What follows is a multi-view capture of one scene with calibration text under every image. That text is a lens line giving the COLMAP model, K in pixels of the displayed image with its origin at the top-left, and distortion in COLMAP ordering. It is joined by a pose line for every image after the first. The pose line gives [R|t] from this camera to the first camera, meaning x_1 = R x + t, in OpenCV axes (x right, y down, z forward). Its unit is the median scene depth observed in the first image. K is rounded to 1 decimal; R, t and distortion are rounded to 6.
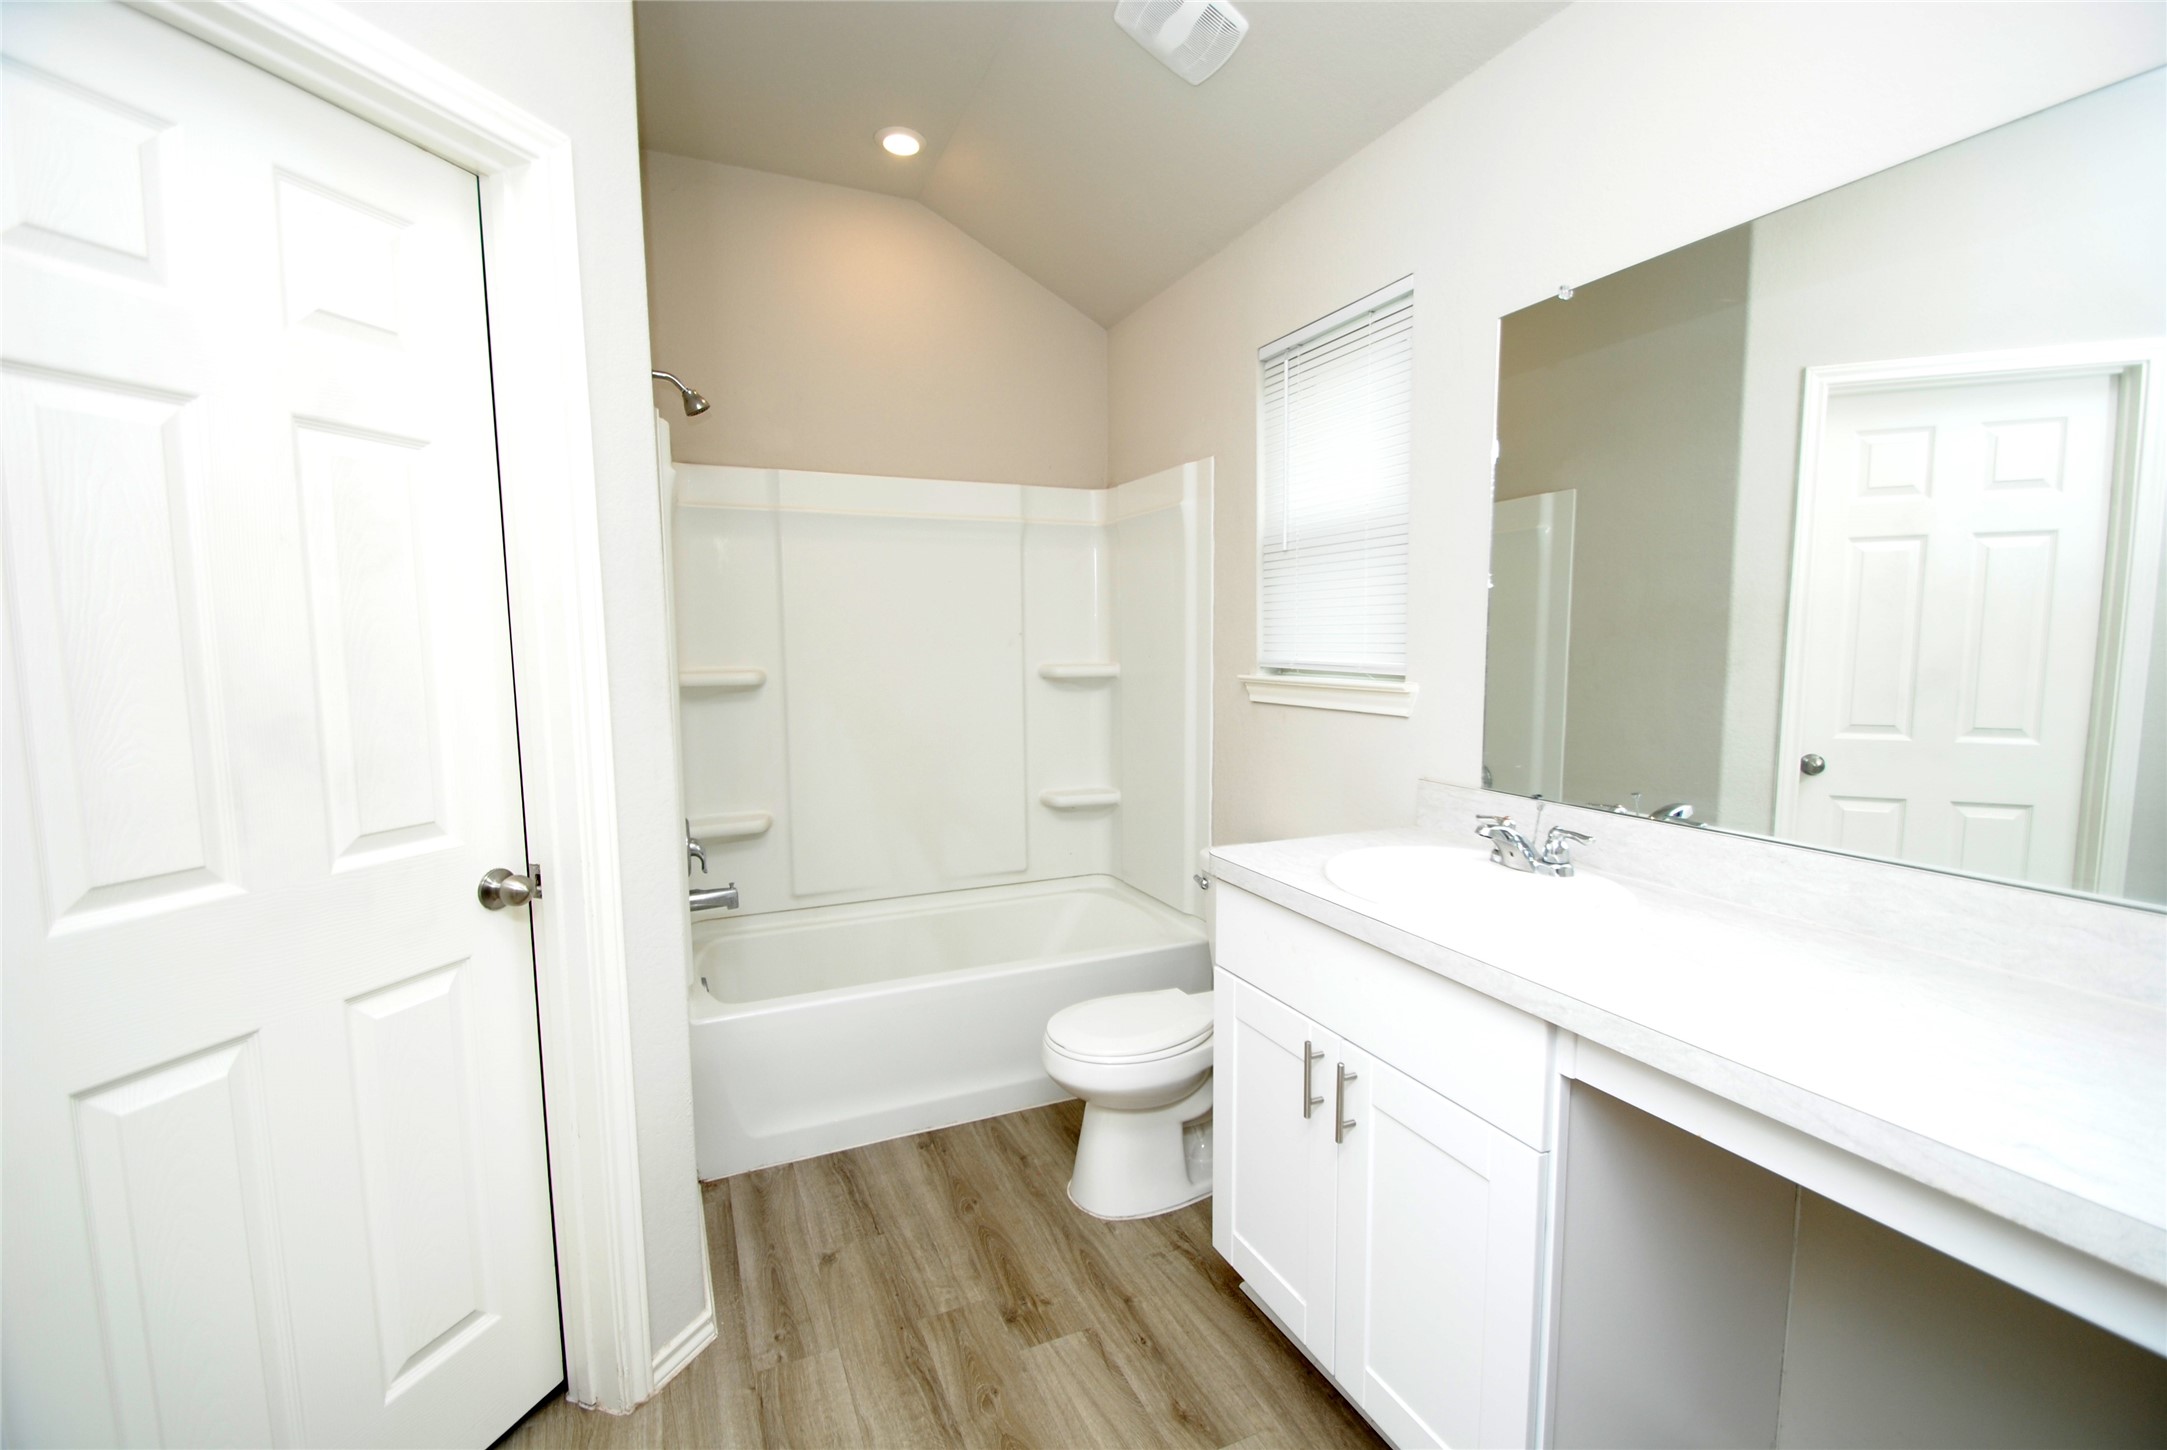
lens RADIAL K [[951.0, 0, 1098.6], [0, 951.0, 732.5], [0, 0, 1]] dist [0.018070, -0.017456]
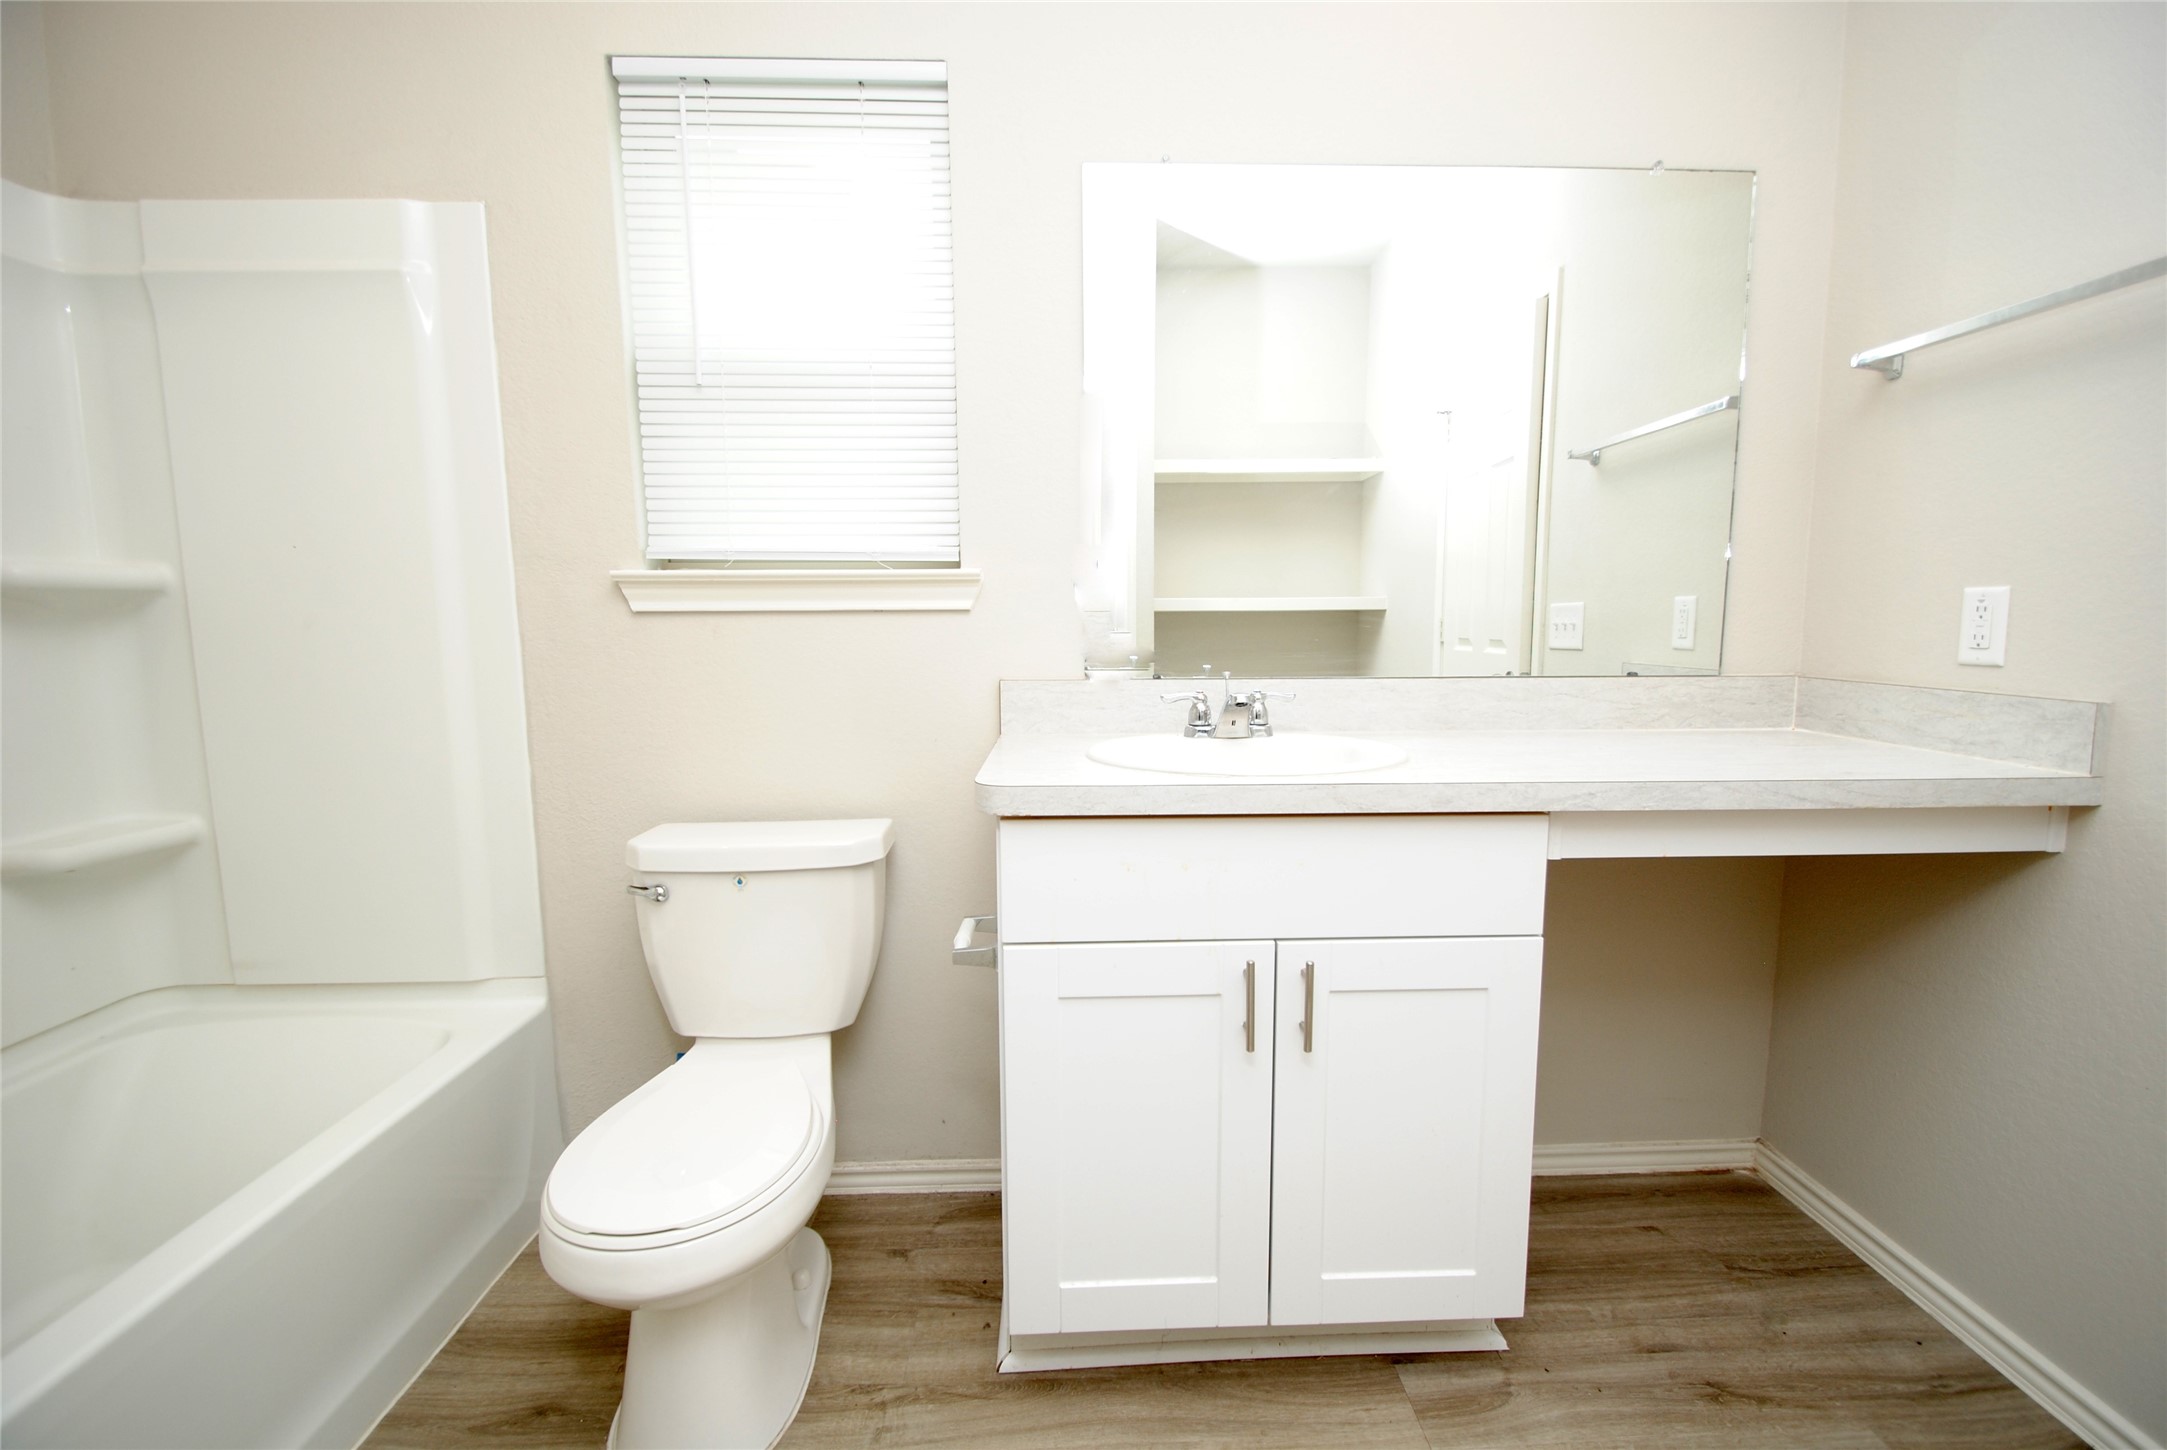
lens RADIAL K [[951.0, 0, 1098.6], [0, 951.0, 732.5], [0, 0, 1]] dist [0.018070, -0.017456]
pose [[0.379222, -0.107537, 0.919036, -0.407659], [0.091676, 0.992703, 0.078329, 0.034564], [-0.920753, 0.054549, 0.386313, 0.559479]]
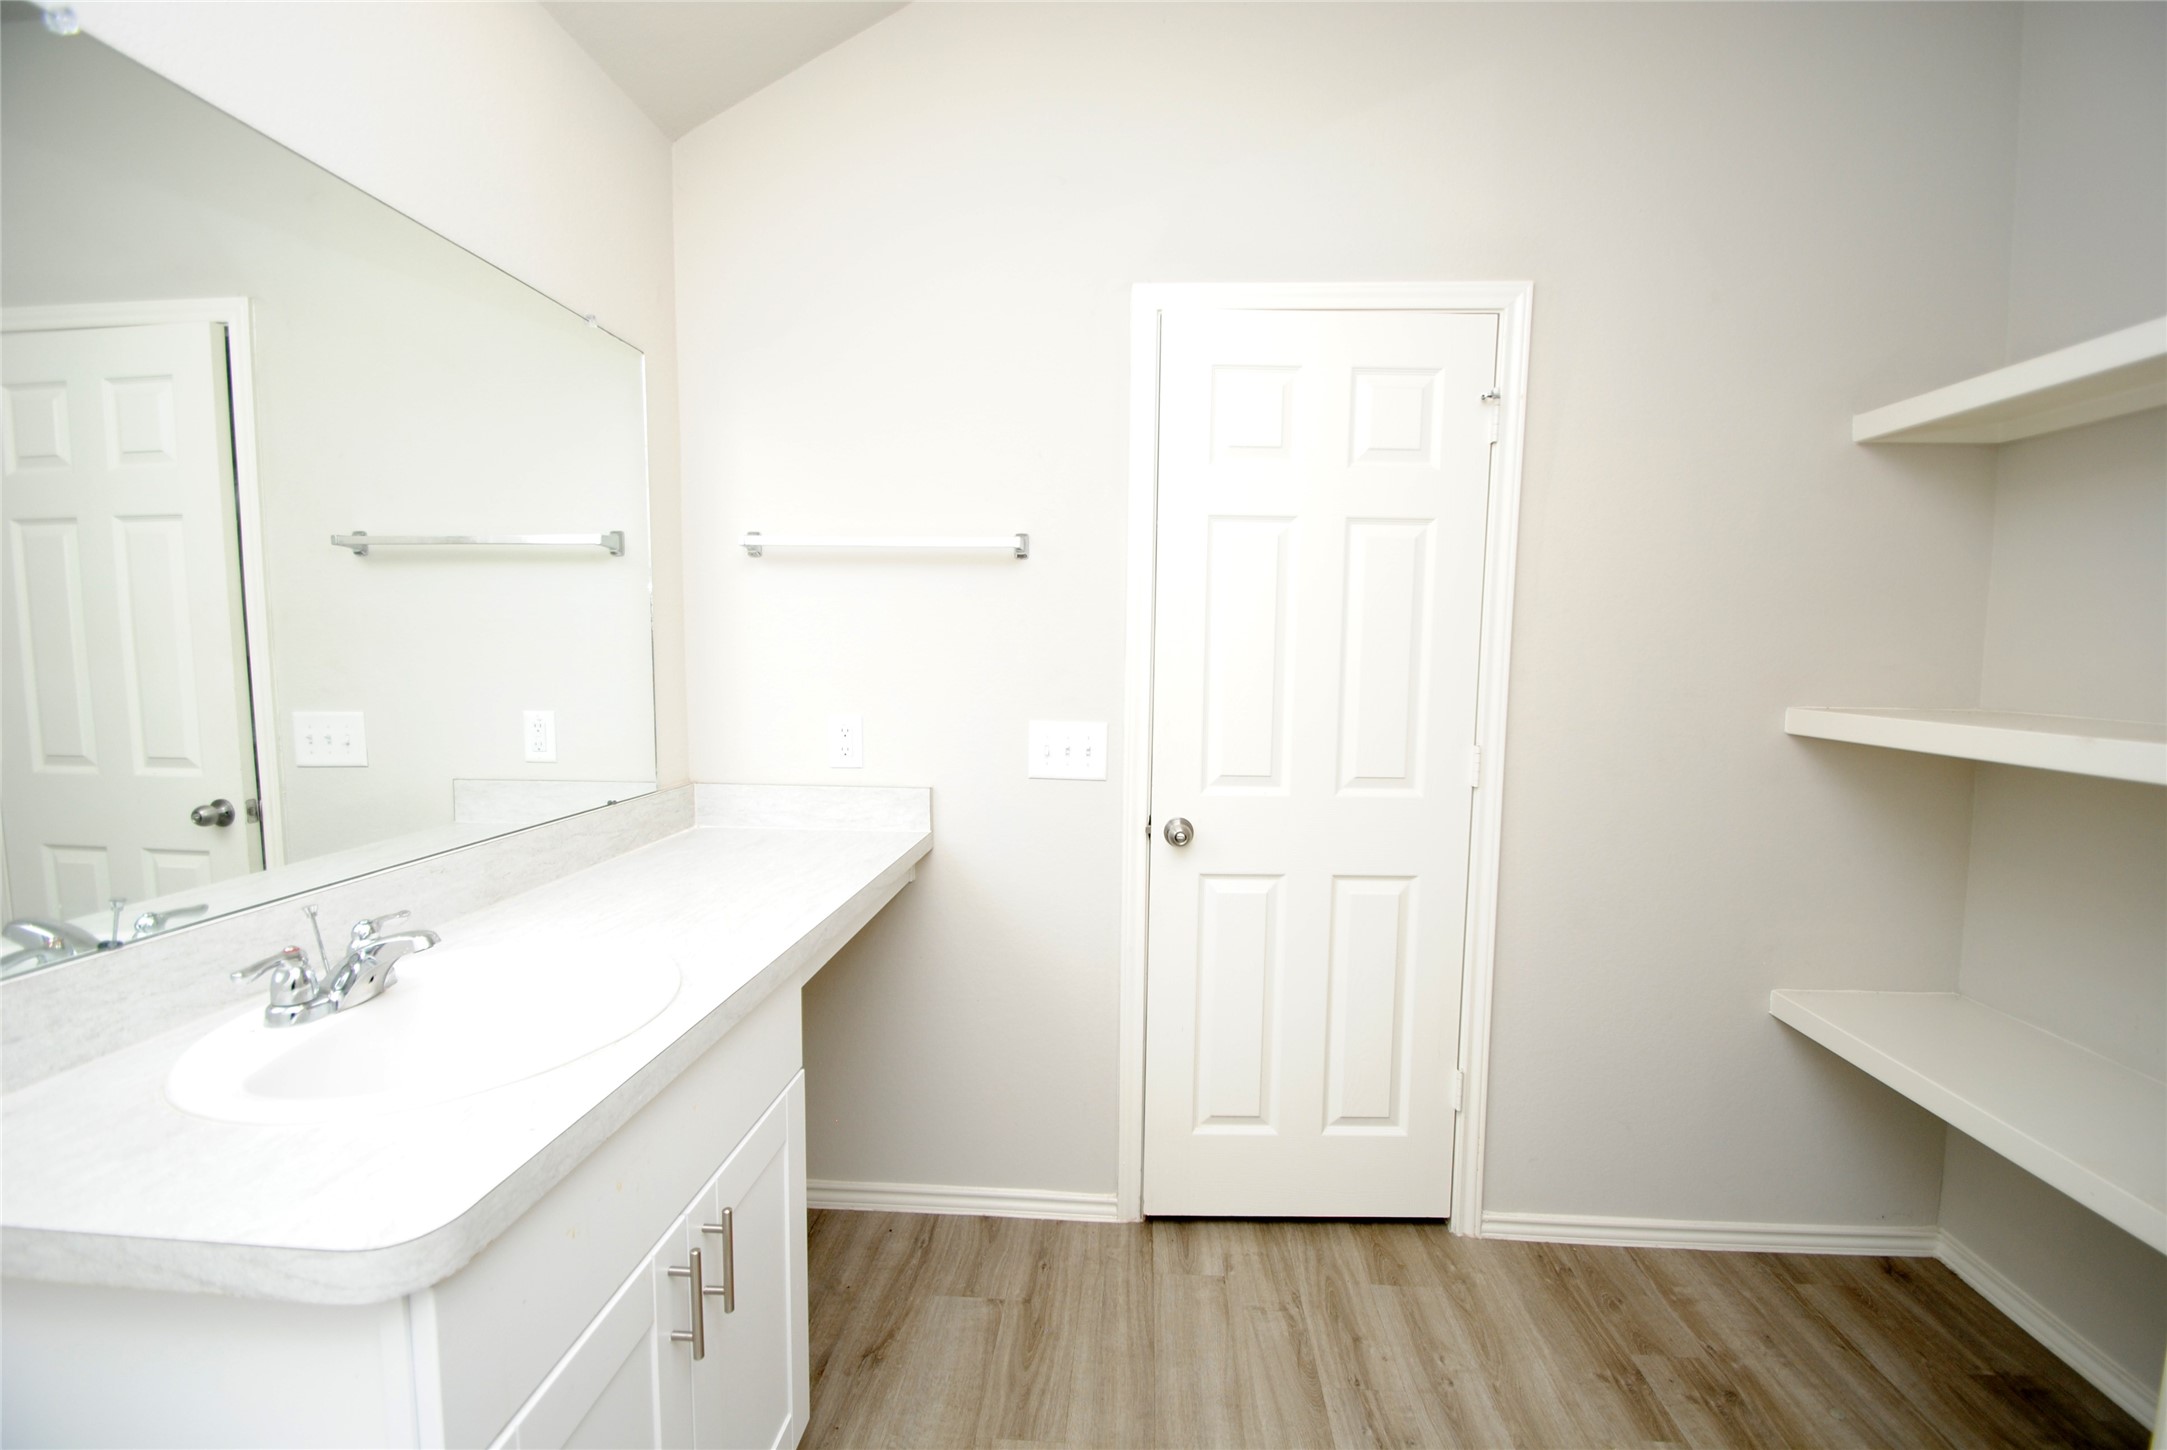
lens RADIAL K [[951.0, 0, 1098.6], [0, 951.0, 732.5], [0, 0, 1]] dist [0.018070, -0.017456]
pose [[-0.892034, -0.044604, 0.449762, -0.227578], [0.036353, 0.984813, 0.169767, -0.100713], [-0.450504, 0.167788, -0.876865, 0.997728]]
